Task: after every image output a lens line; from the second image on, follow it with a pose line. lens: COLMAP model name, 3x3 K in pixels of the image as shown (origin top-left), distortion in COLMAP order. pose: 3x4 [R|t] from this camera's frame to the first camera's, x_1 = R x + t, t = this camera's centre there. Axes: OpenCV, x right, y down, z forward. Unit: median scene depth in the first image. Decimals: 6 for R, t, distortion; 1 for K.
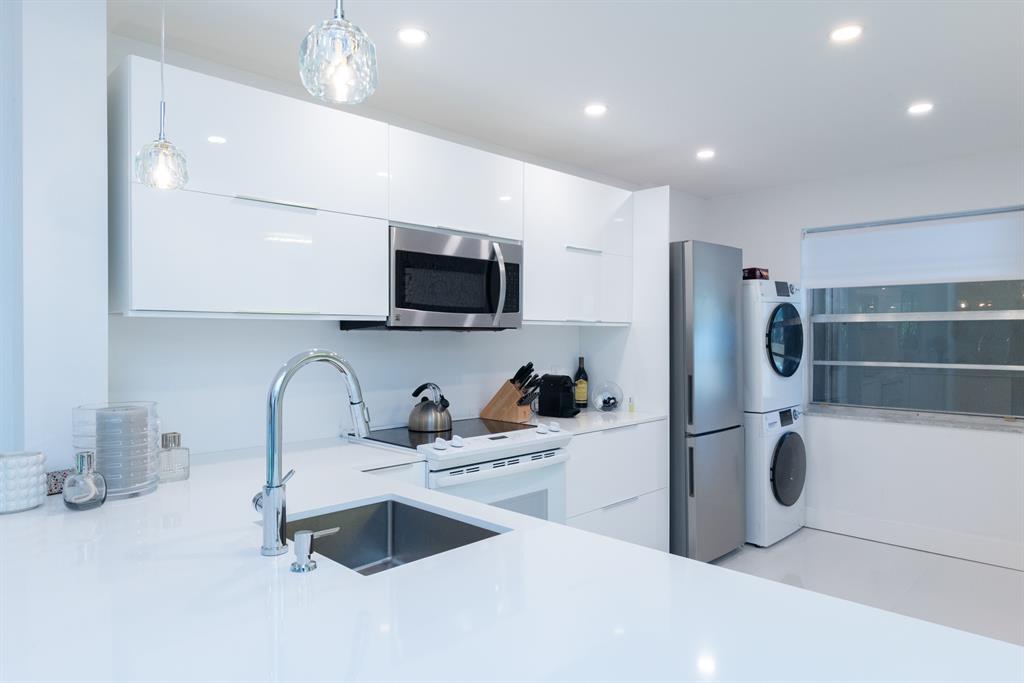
lens RADIAL K [[658.5, 0, 512.0], [0, 658.5, 341.5], [0, 0, 1]] dist [-0.046876, -0.000046]
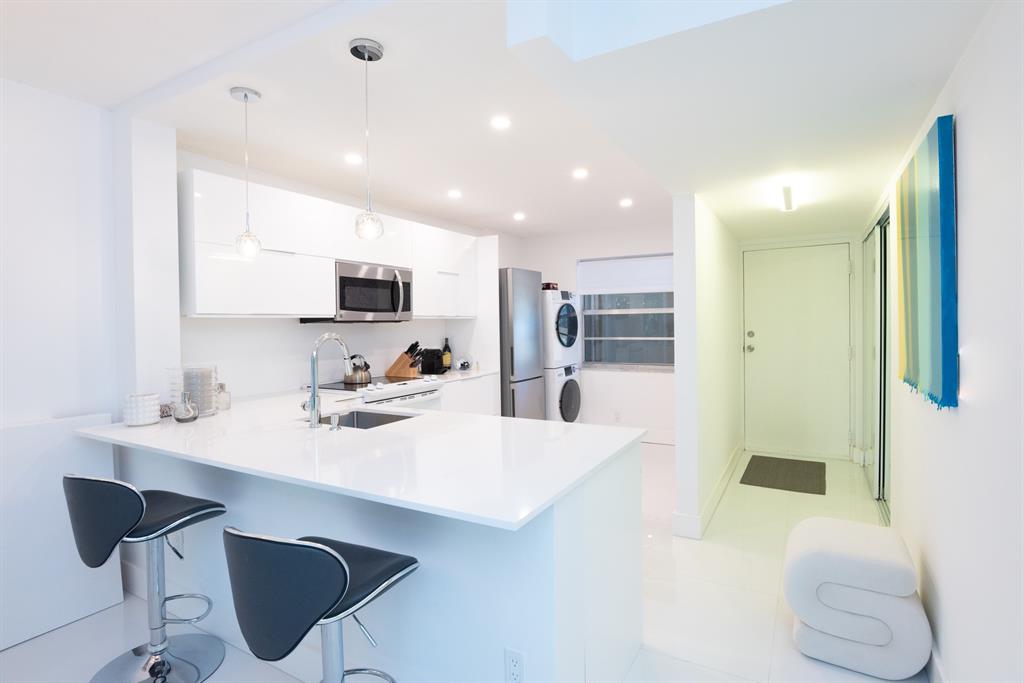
lens RADIAL K [[529.3, 0, 529.1], [0, 529.3, 340.9], [0, 0, 1]] dist [-0.018676, -0.000355]
pose [[0.962200, -0.022491, 0.271413, -0.058692], [0.016535, 0.999570, 0.024211, 0.003157], [-0.271841, -0.018808, 0.962158, -0.340594]]
